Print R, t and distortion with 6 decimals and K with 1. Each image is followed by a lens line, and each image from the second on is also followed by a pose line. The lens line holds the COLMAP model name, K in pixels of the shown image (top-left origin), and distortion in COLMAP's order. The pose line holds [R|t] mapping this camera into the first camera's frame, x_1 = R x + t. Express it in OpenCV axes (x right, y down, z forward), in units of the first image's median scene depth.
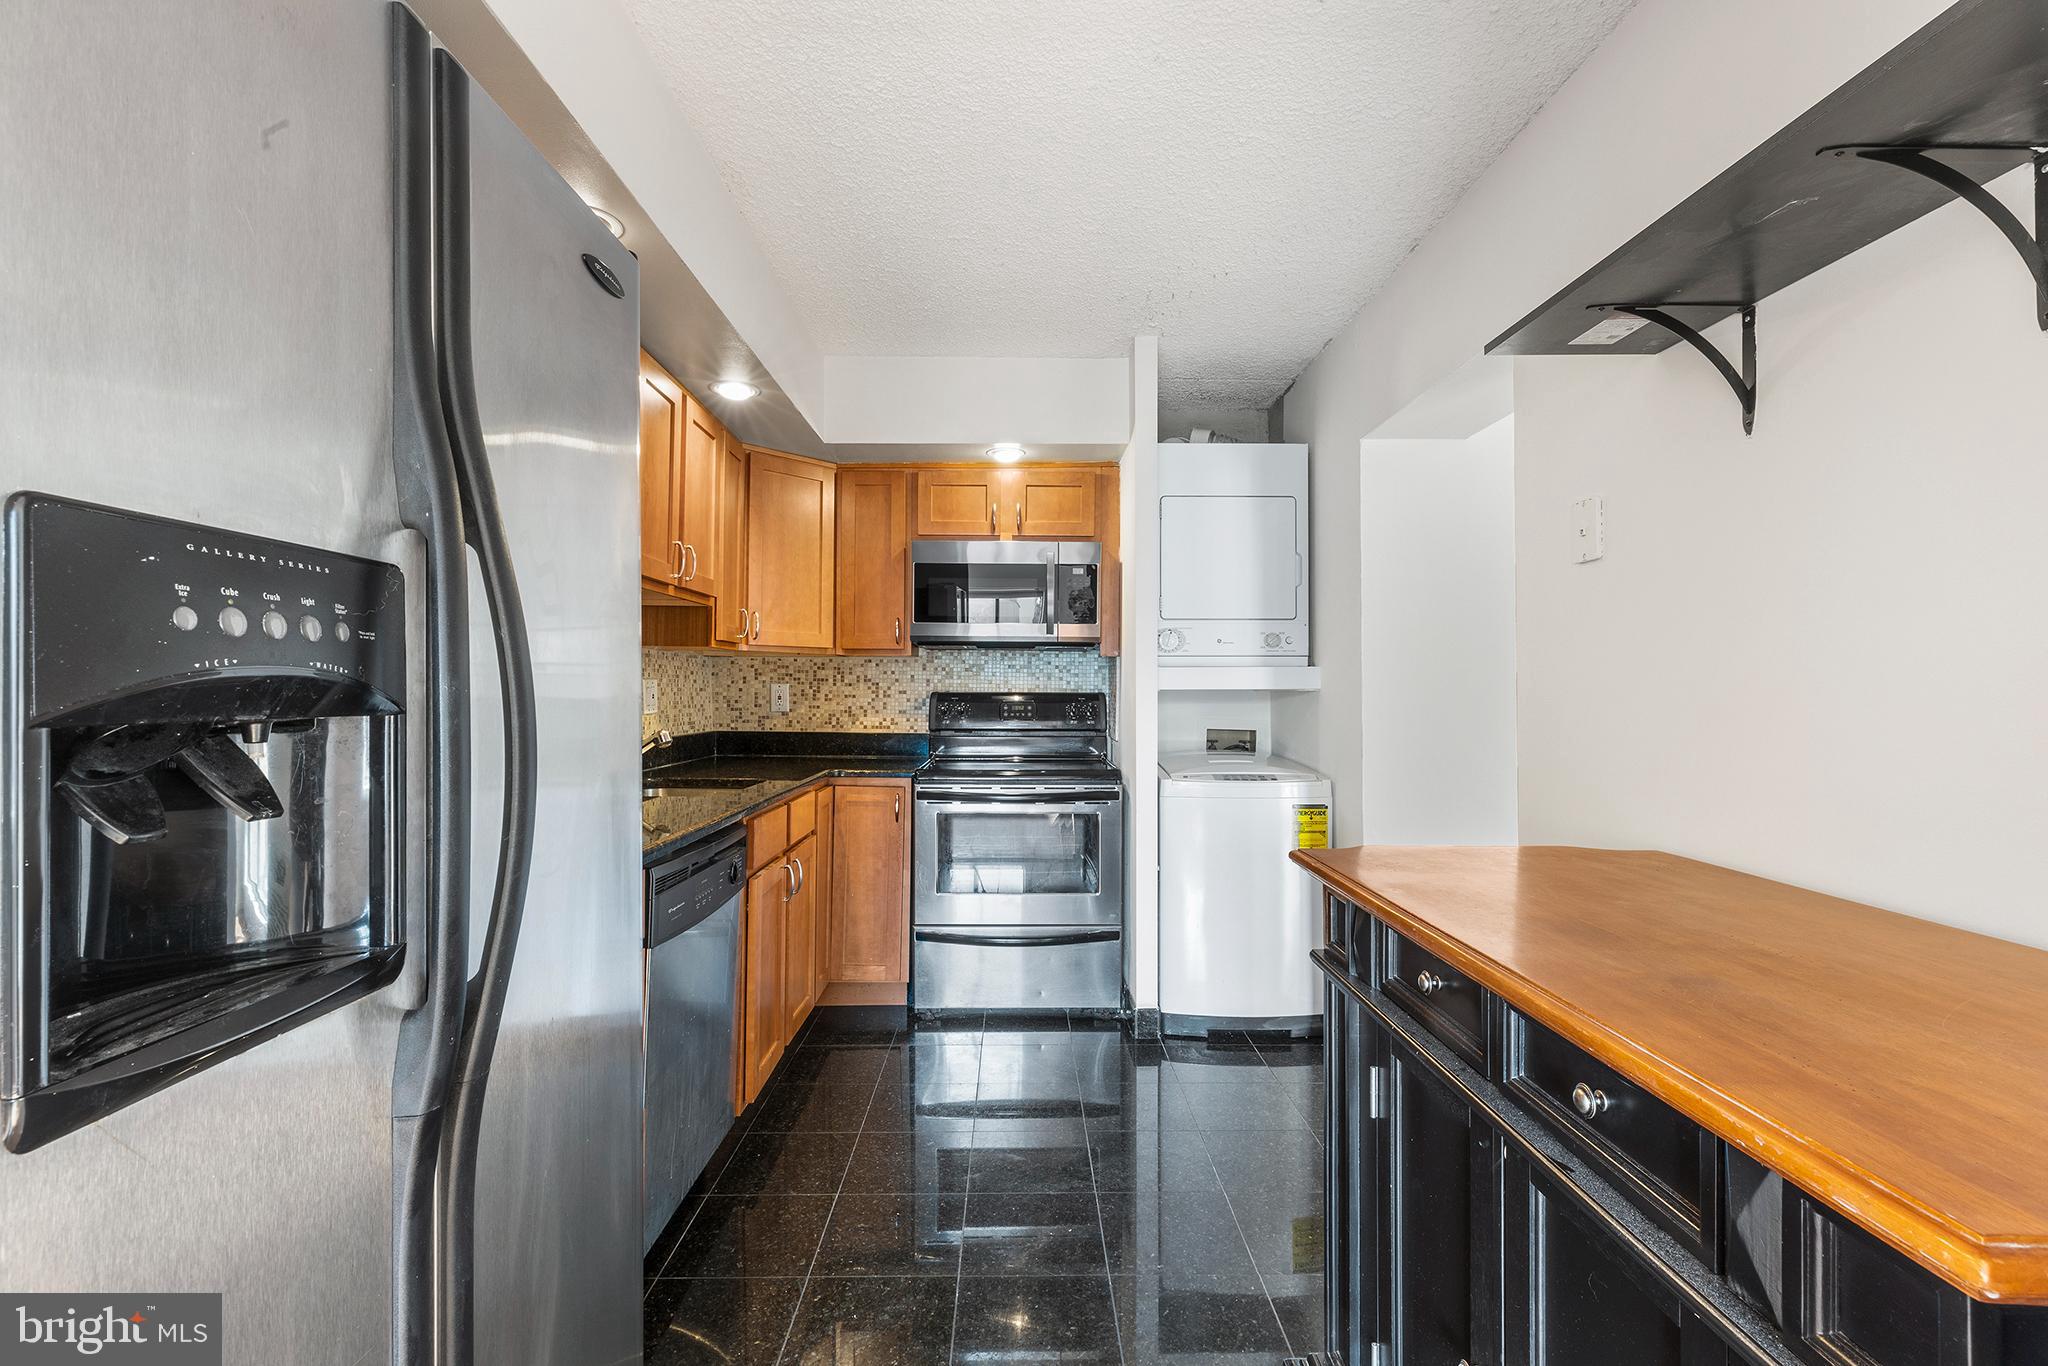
lens RADIAL K [[914.8, 0, 1019.5], [0, 914.8, 679.2], [0, 0, 1]] dist [0.004513, -0.000968]
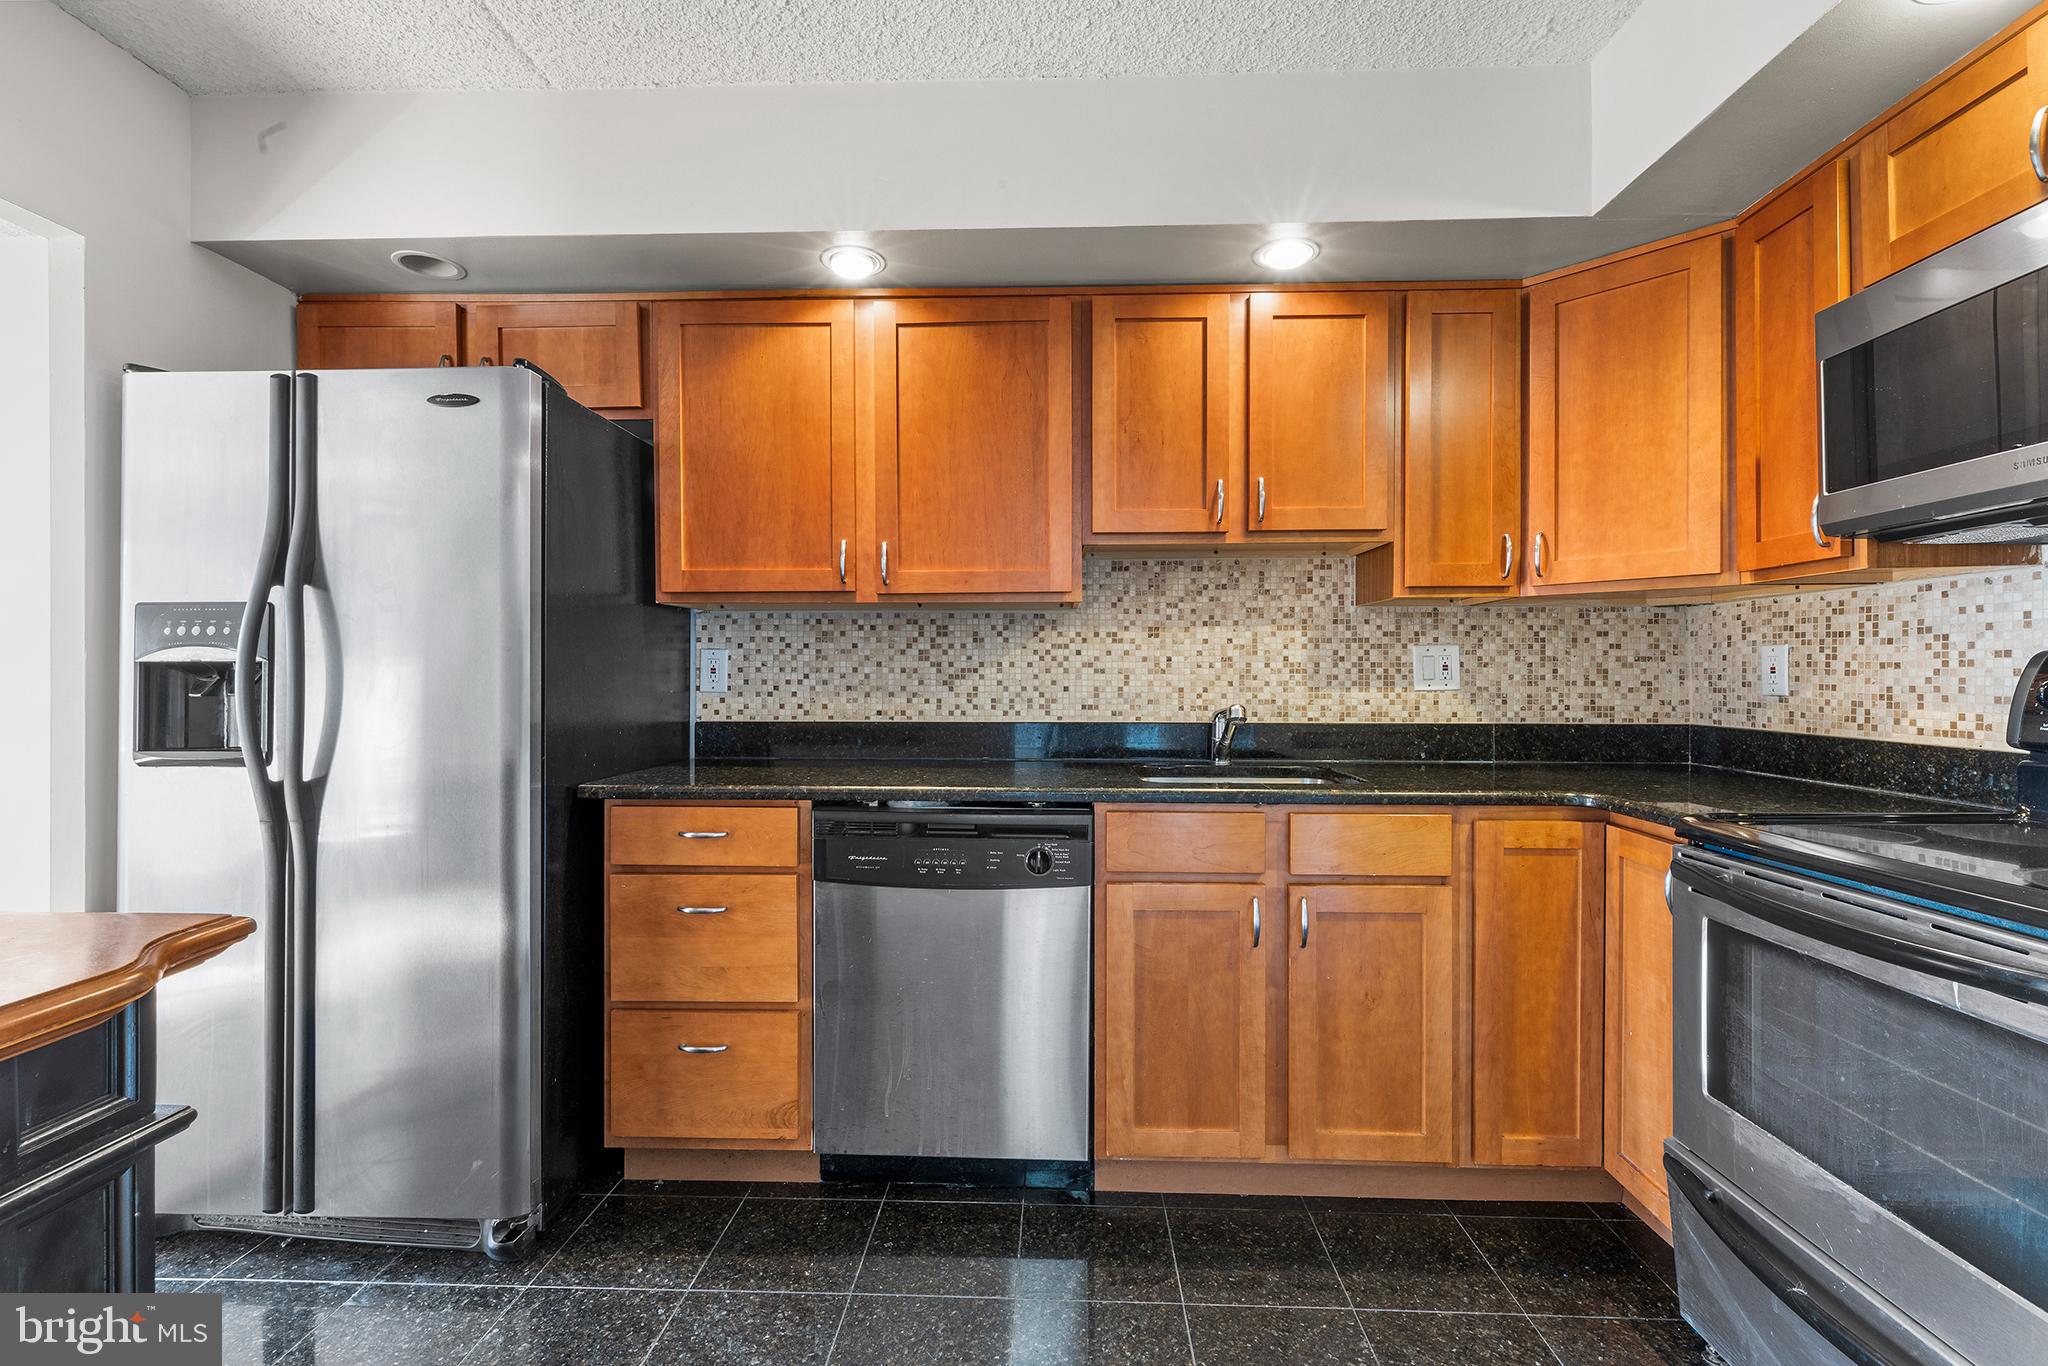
lens RADIAL K [[914.8, 0, 1025.7], [0, 914.8, 682.5], [0, 0, 1]] dist [0.004513, -0.000968]
pose [[-0.036313, -0.001753, -0.999339, 0.339351], [0.011730, 0.999929, -0.002180, 0.025722], [0.999272, -0.011802, -0.036290, 0.621106]]
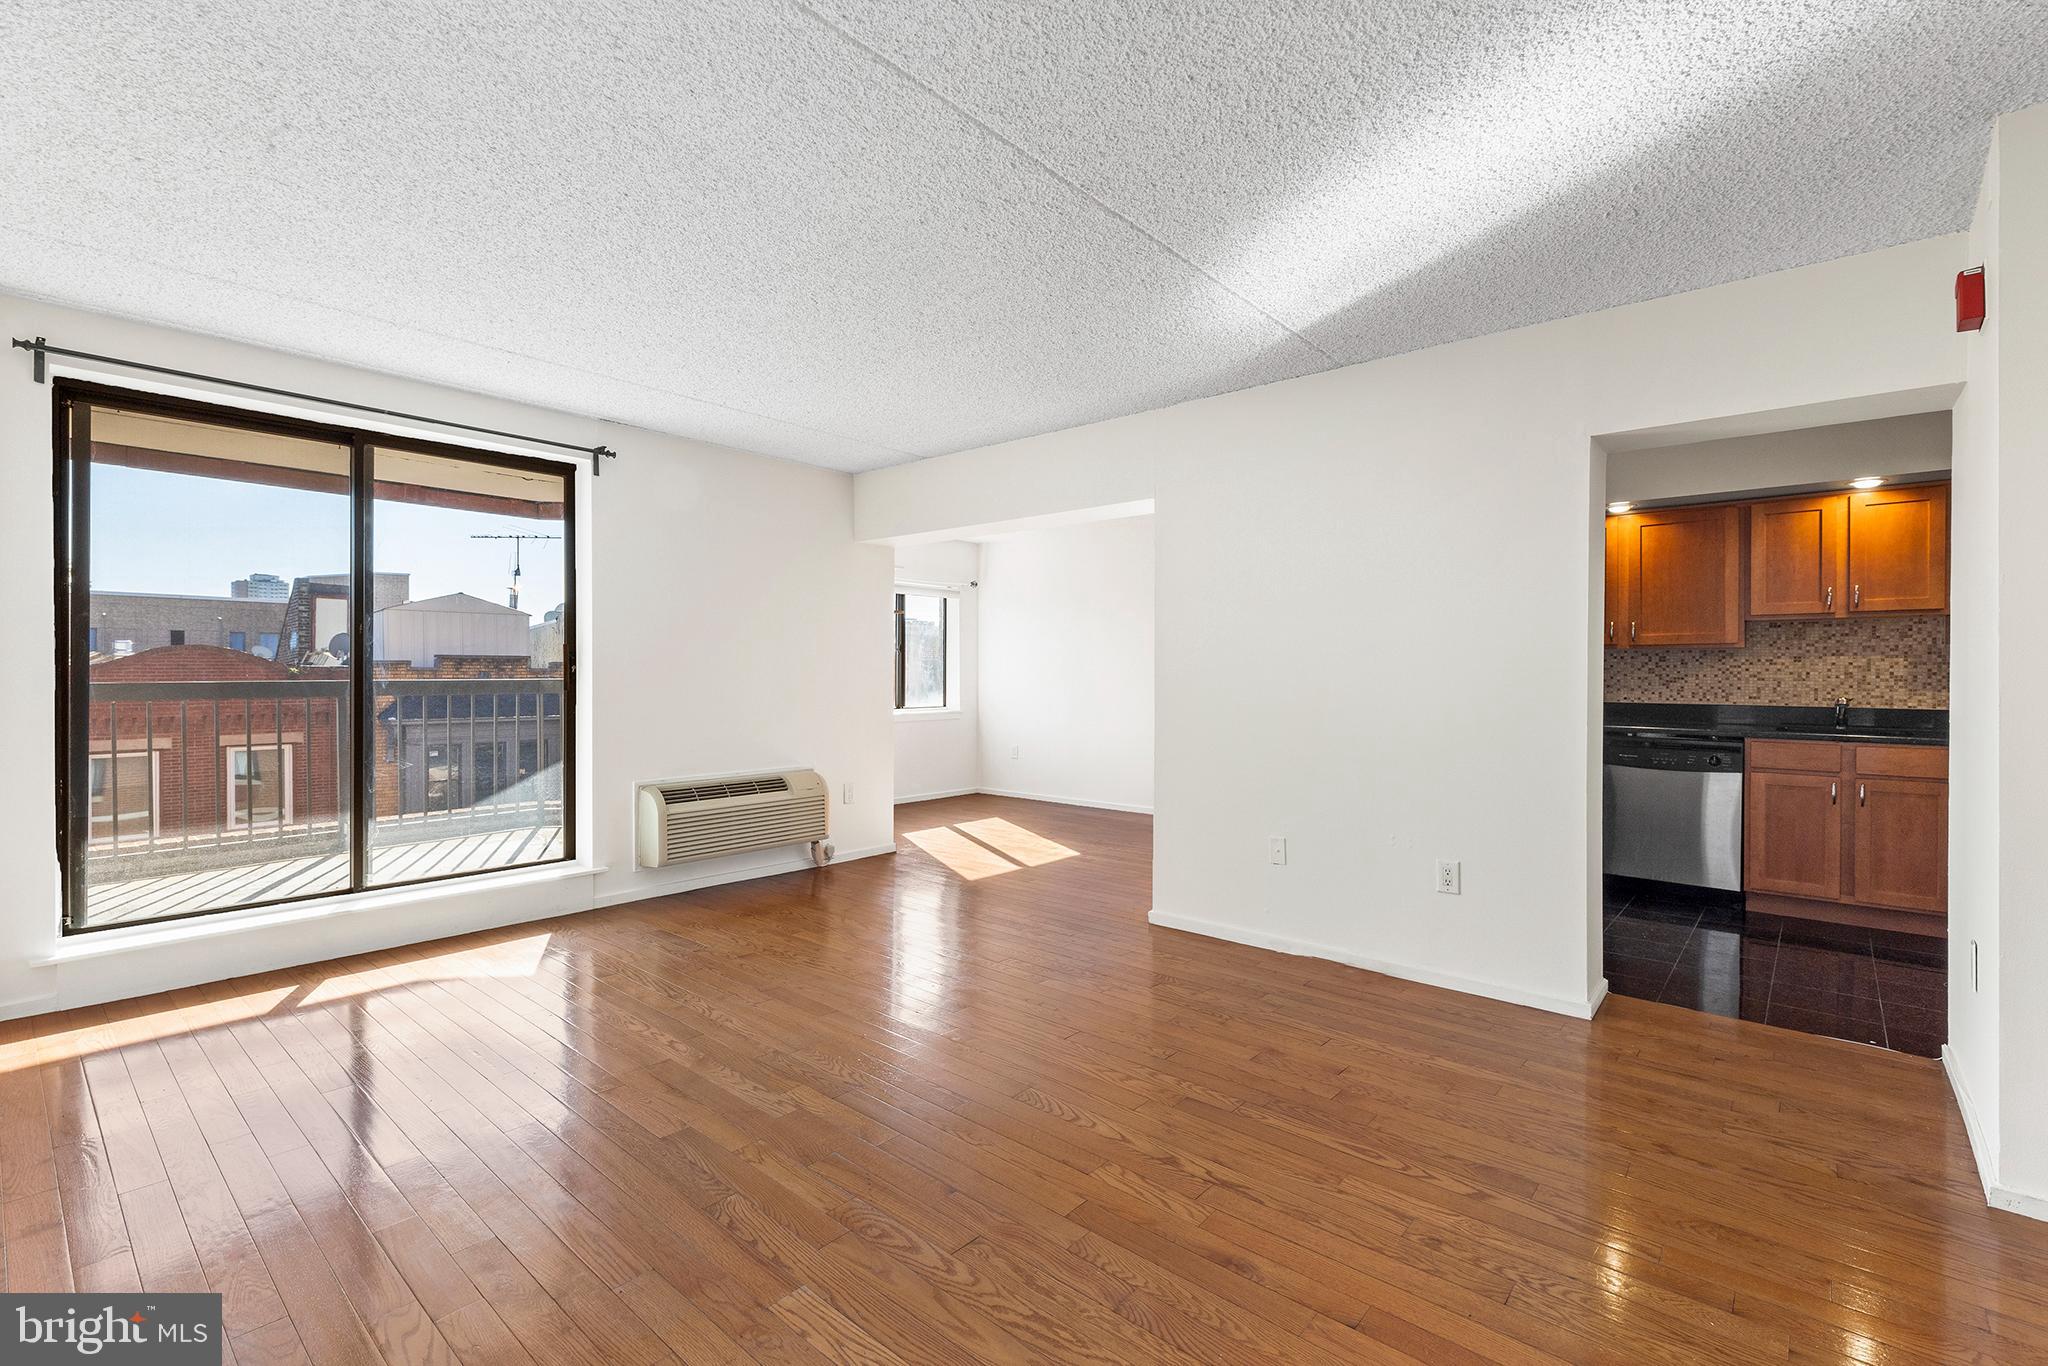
lens RADIAL K [[914.8, 0, 1021.7], [0, 914.8, 678.5], [0, 0, 1]] dist [0.004513, -0.000968]
pose [[-0.656099, 0.002742, -0.754670, 1.391171], [0.005137, 0.999986, -0.000833, 0.010513], [0.754658, -0.004424, -0.656104, 0.717377]]
